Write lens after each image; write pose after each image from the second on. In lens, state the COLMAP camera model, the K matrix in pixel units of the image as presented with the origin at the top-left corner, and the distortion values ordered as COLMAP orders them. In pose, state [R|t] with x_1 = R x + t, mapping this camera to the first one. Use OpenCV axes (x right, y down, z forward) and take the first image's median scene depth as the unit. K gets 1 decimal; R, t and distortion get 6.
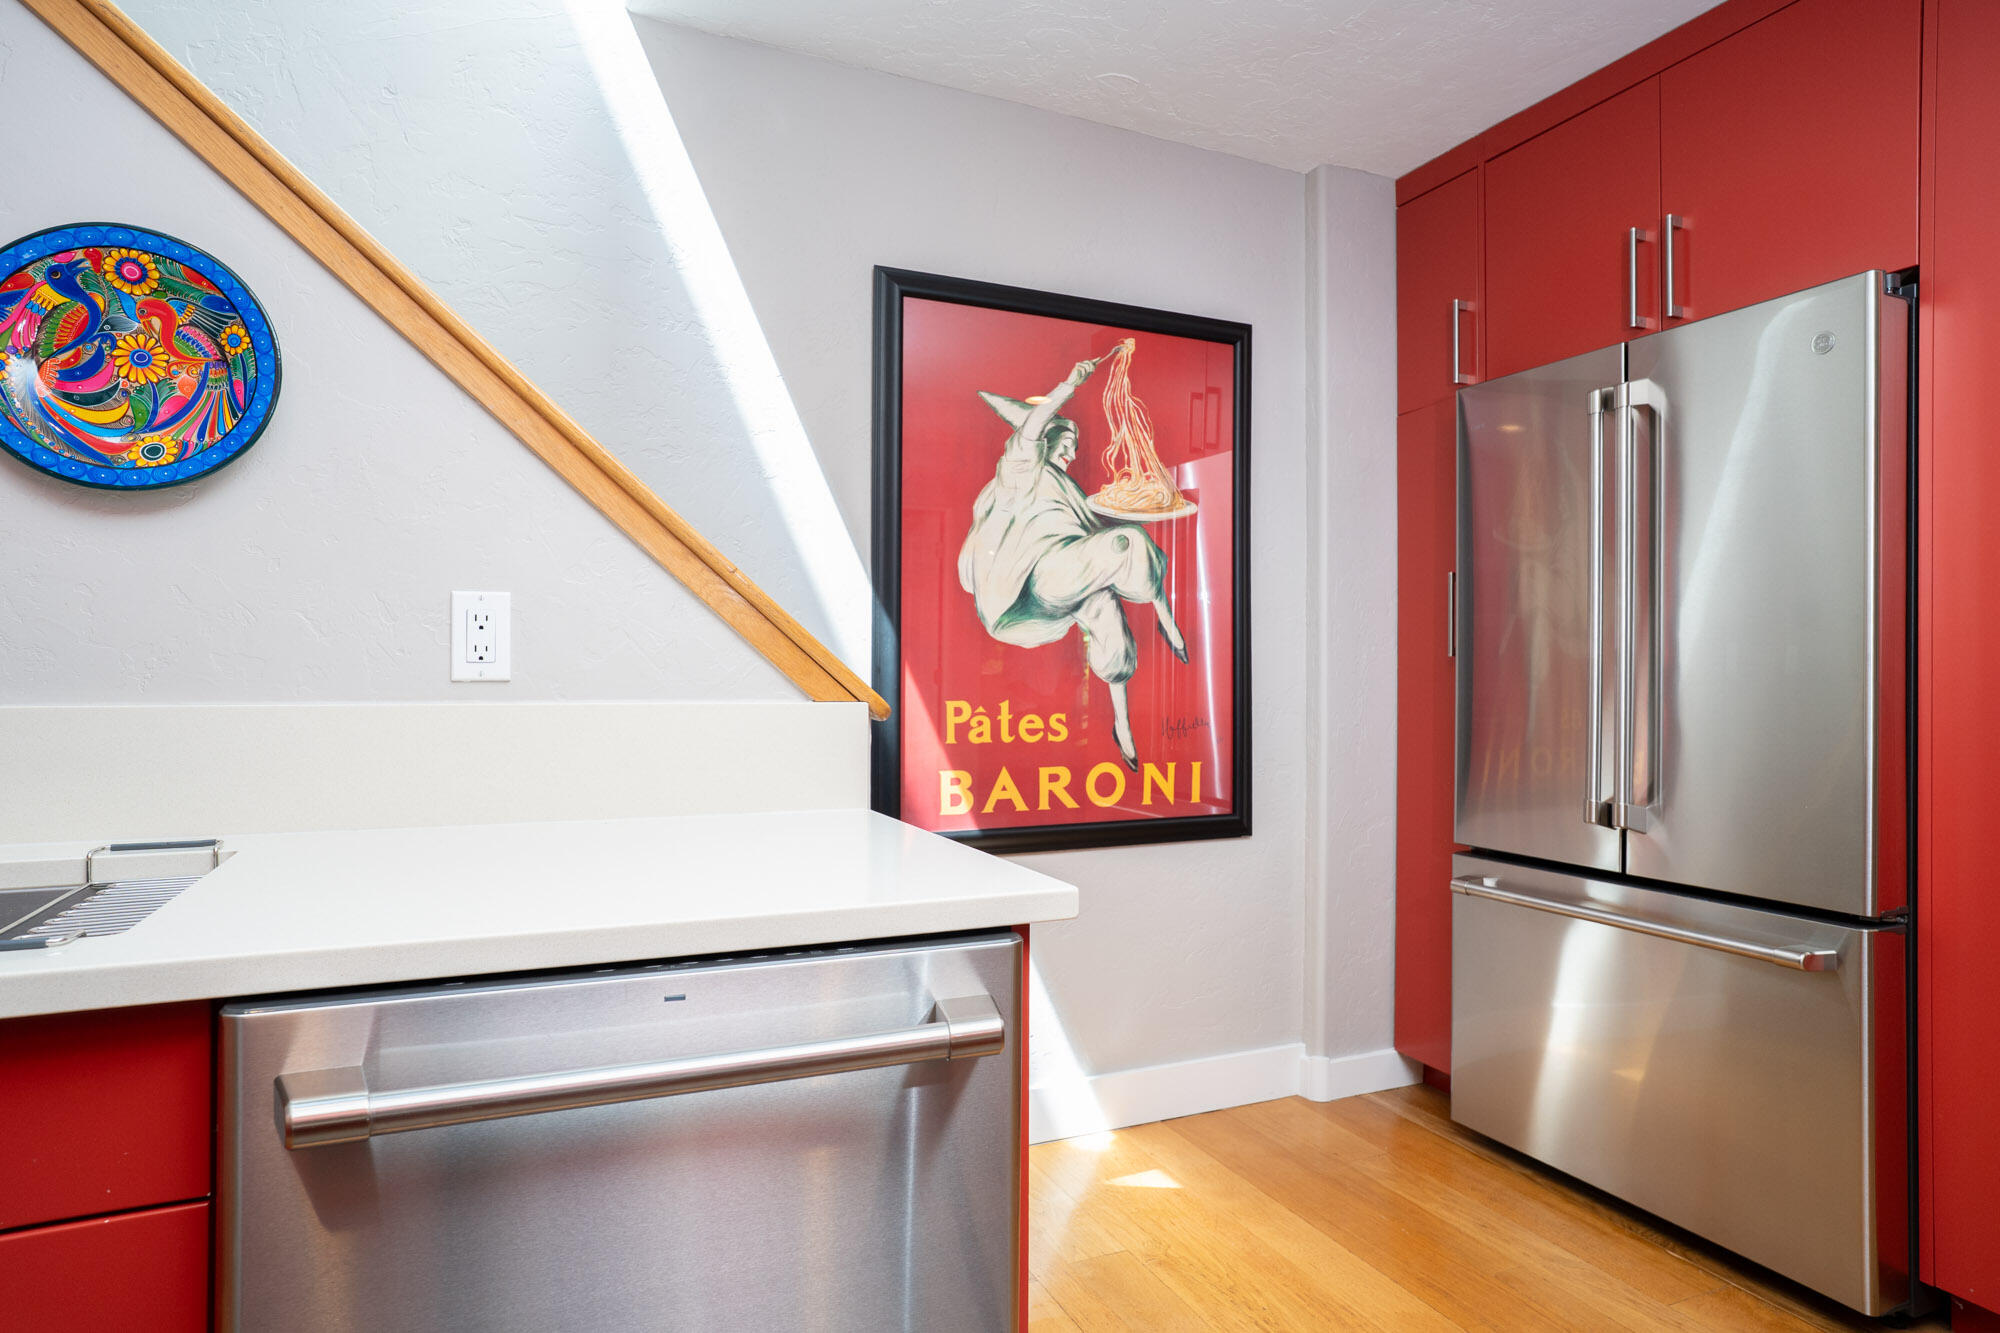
lens RADIAL K [[1102.0, 0, 1001.7], [0, 1102.0, 661.4], [0, 0, 1]] dist [-0.040243, 0.017239]
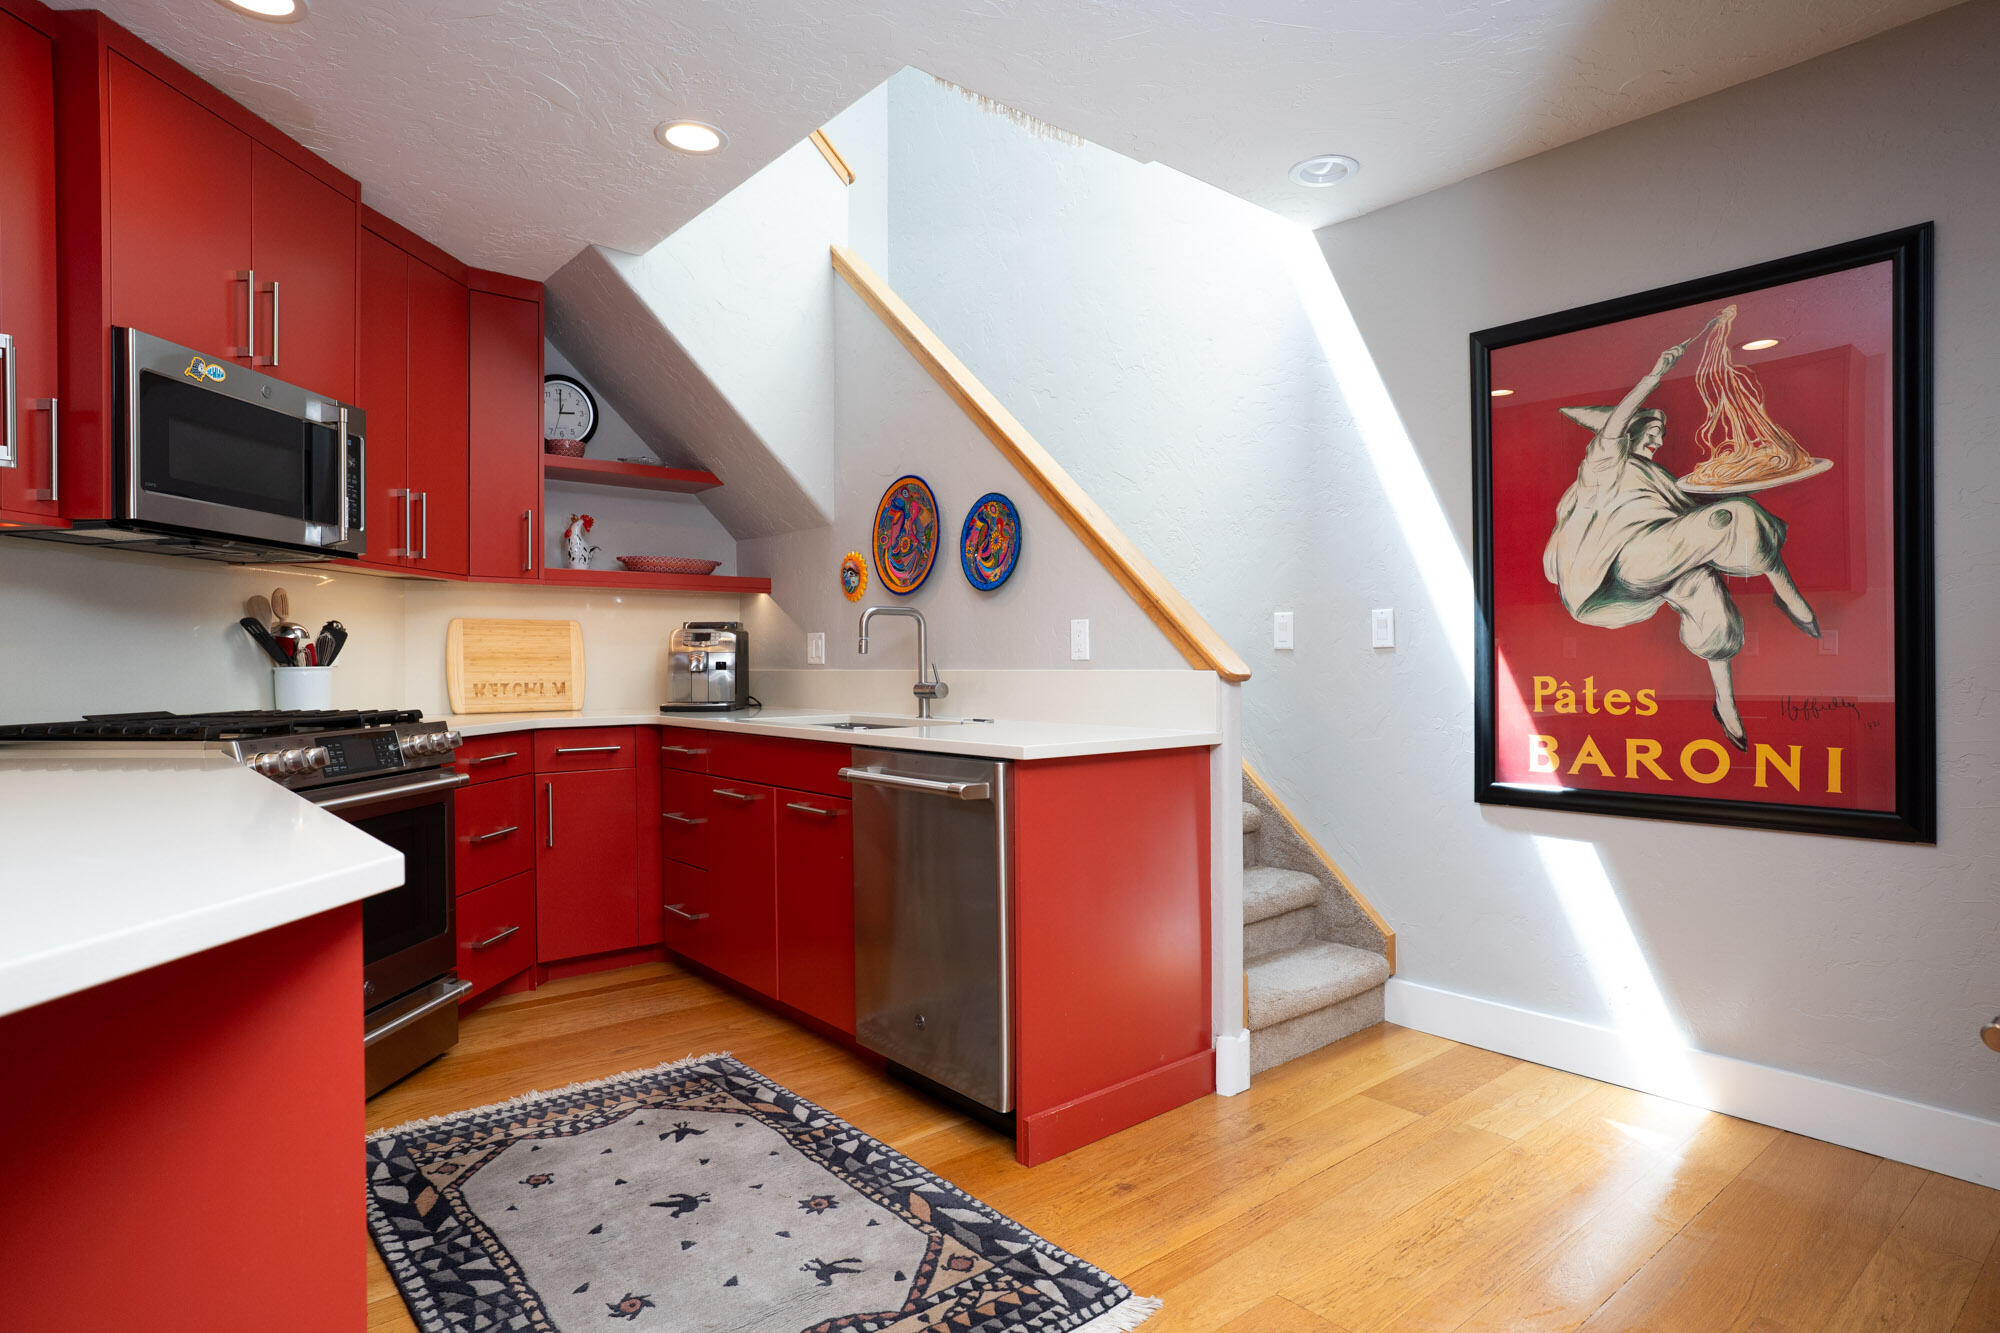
lens RADIAL K [[1102.0, 0, 1016.2], [0, 1102.0, 676.3], [0, 0, 1]] dist [-0.040243, 0.017239]
pose [[0.287536, 0.001668, -0.957768, 0.880784], [0.014102, 0.999883, 0.005976, 0.019975], [0.957666, -0.015225, 0.287479, 0.116101]]
